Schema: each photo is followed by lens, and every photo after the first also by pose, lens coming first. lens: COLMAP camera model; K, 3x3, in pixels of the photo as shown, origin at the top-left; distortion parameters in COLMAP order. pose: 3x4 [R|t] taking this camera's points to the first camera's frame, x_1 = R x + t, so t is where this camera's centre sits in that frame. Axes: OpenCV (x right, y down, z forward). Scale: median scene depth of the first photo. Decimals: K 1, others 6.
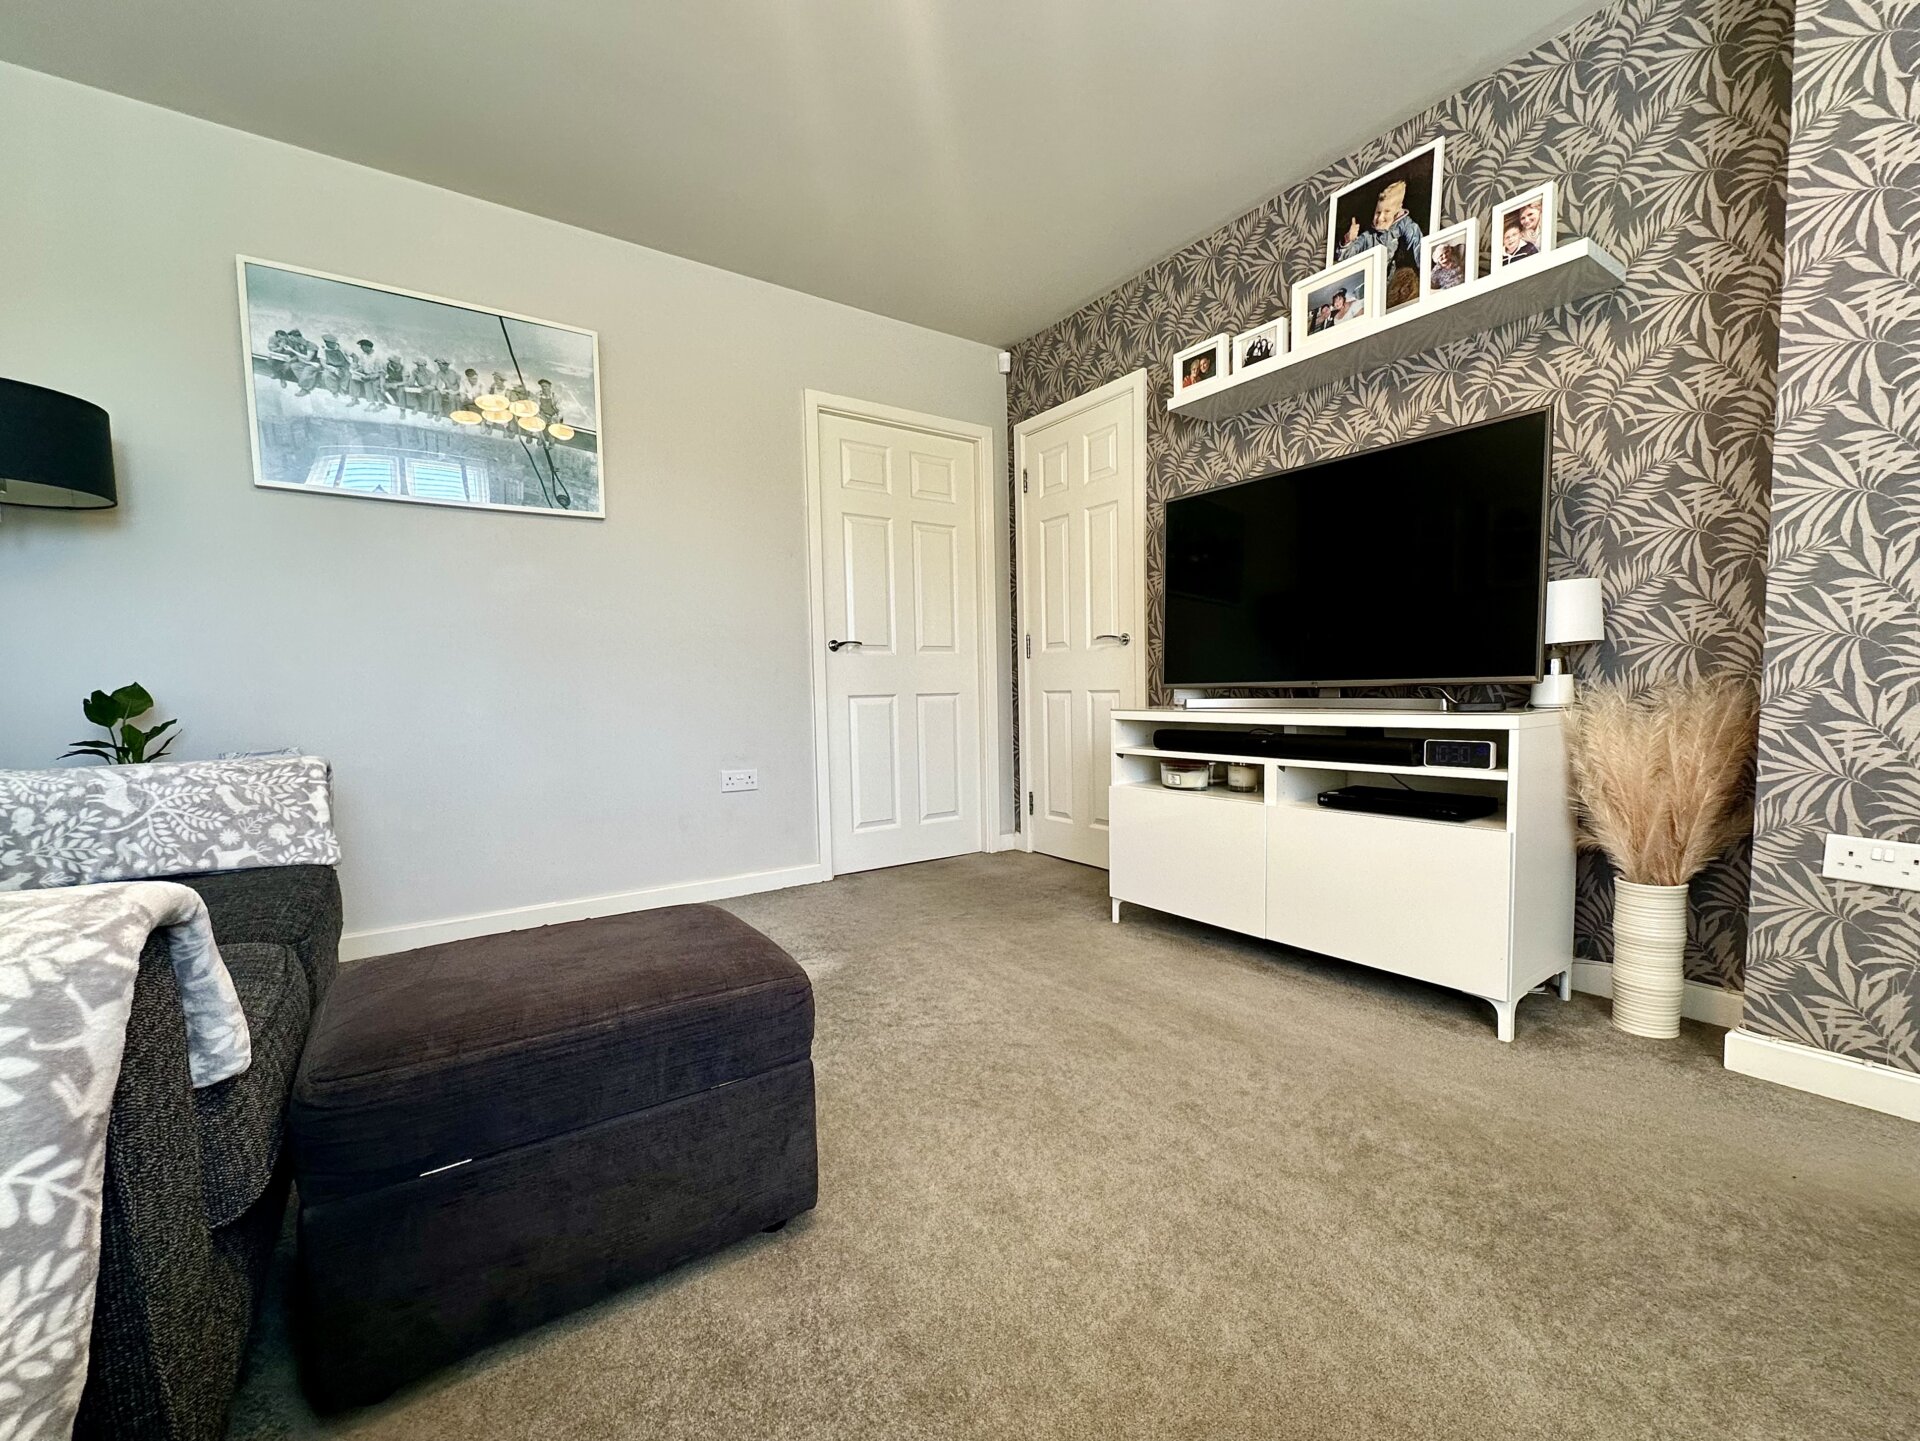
lens RADIAL K [[766.3, 0, 963.0], [0, 766.3, 725.4], [0, 0, 1]] dist [-0.001670, 0.000548]
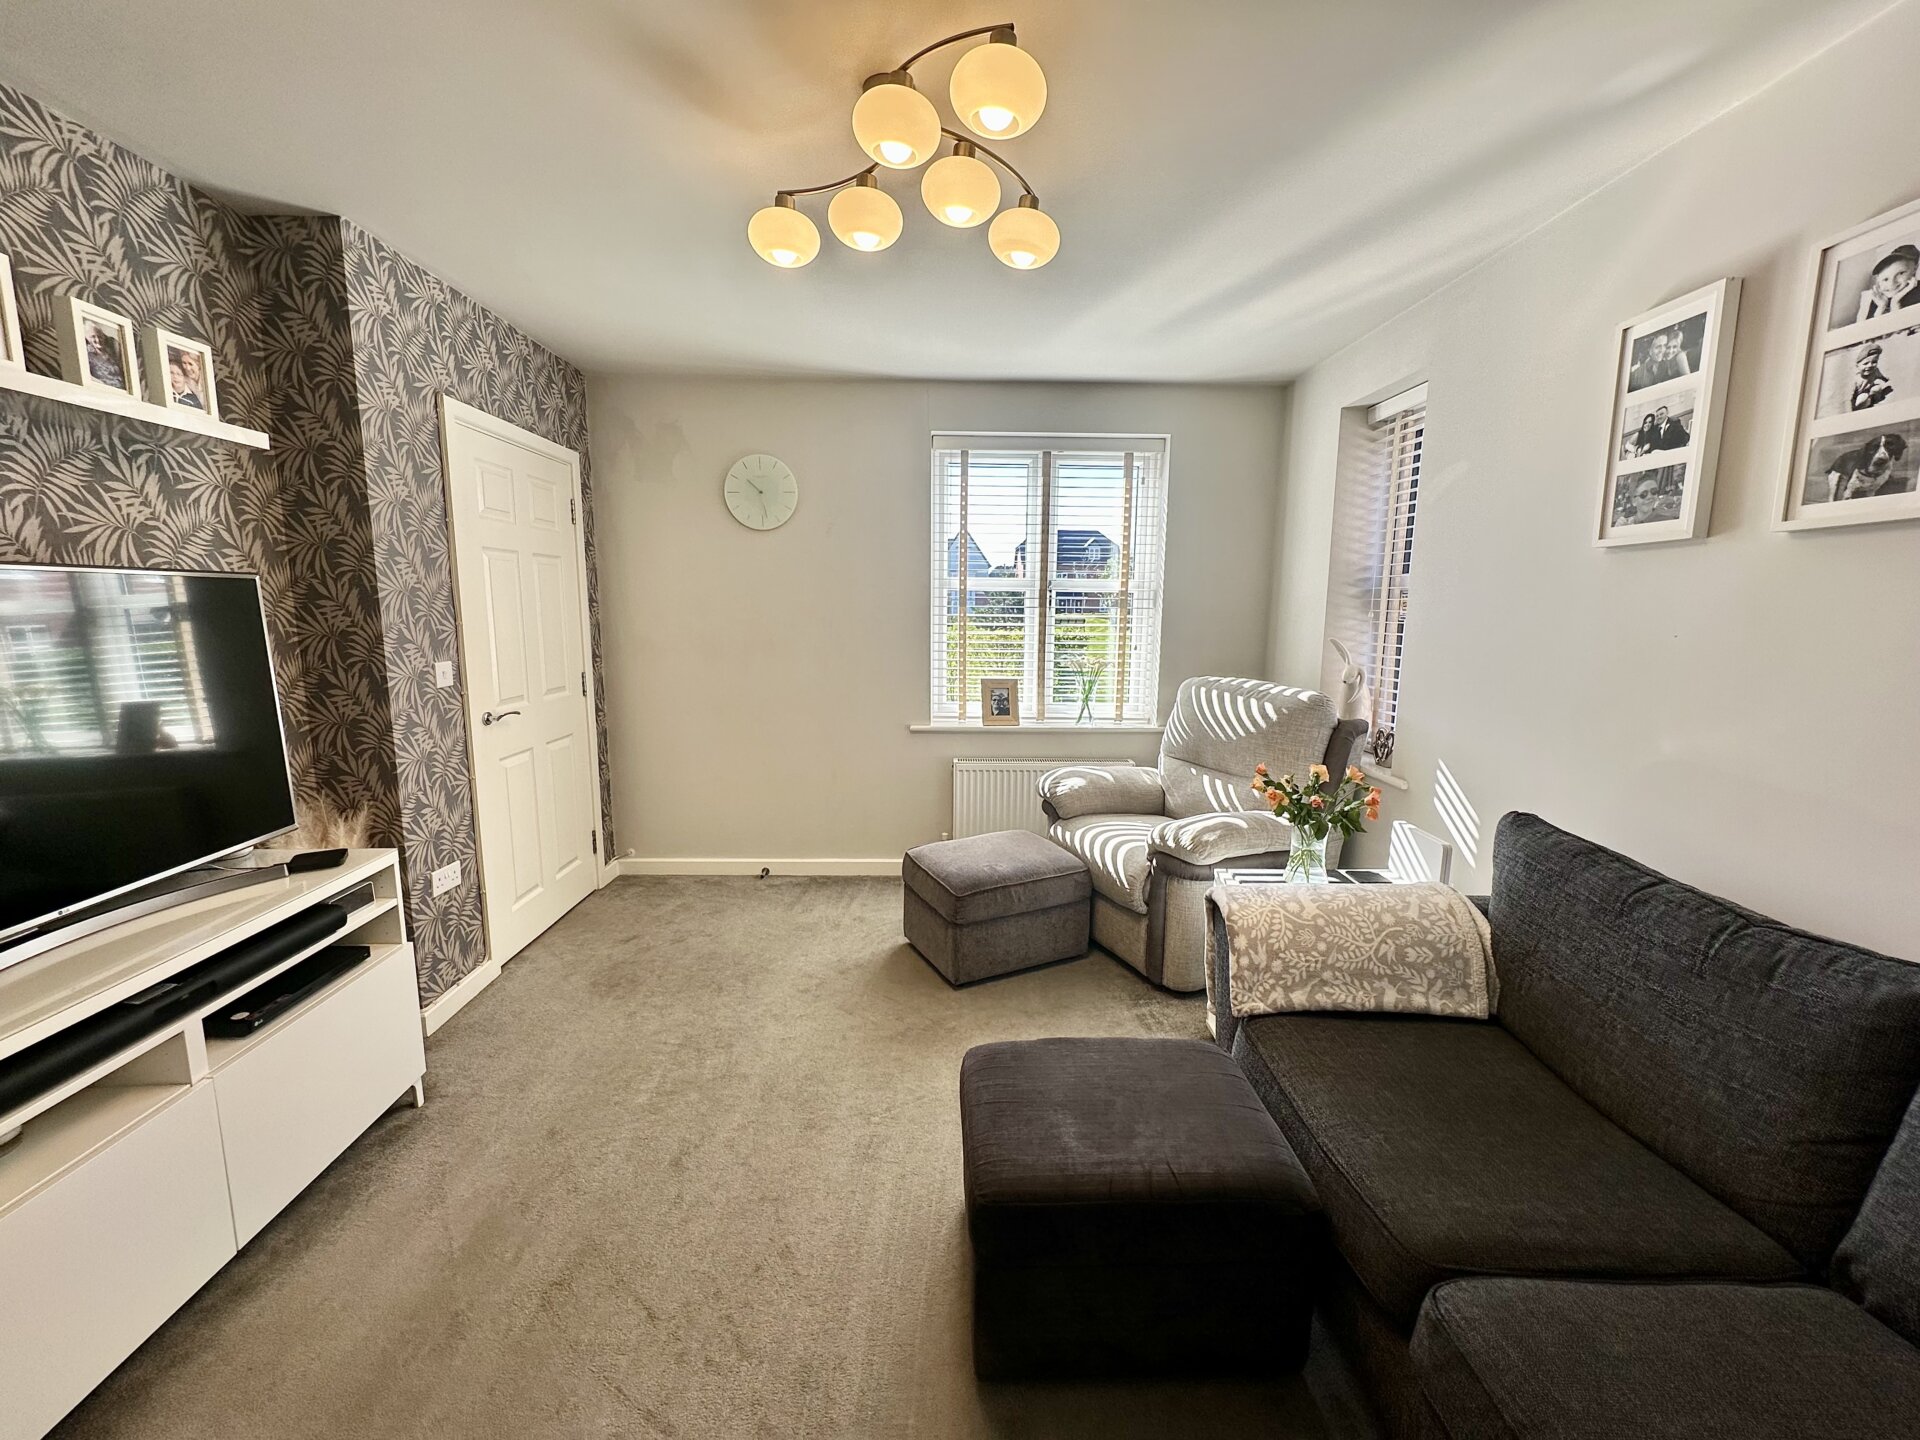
lens RADIAL K [[766.3, 0, 957.4], [0, 766.3, 715.1], [0, 0, 1]] dist [-0.001670, 0.000548]
pose [[-0.825223, -0.070444, 0.560397, -0.603183], [0.043274, 0.981389, 0.187089, -0.369822], [-0.563147, 0.178640, -0.806817, 1.290724]]
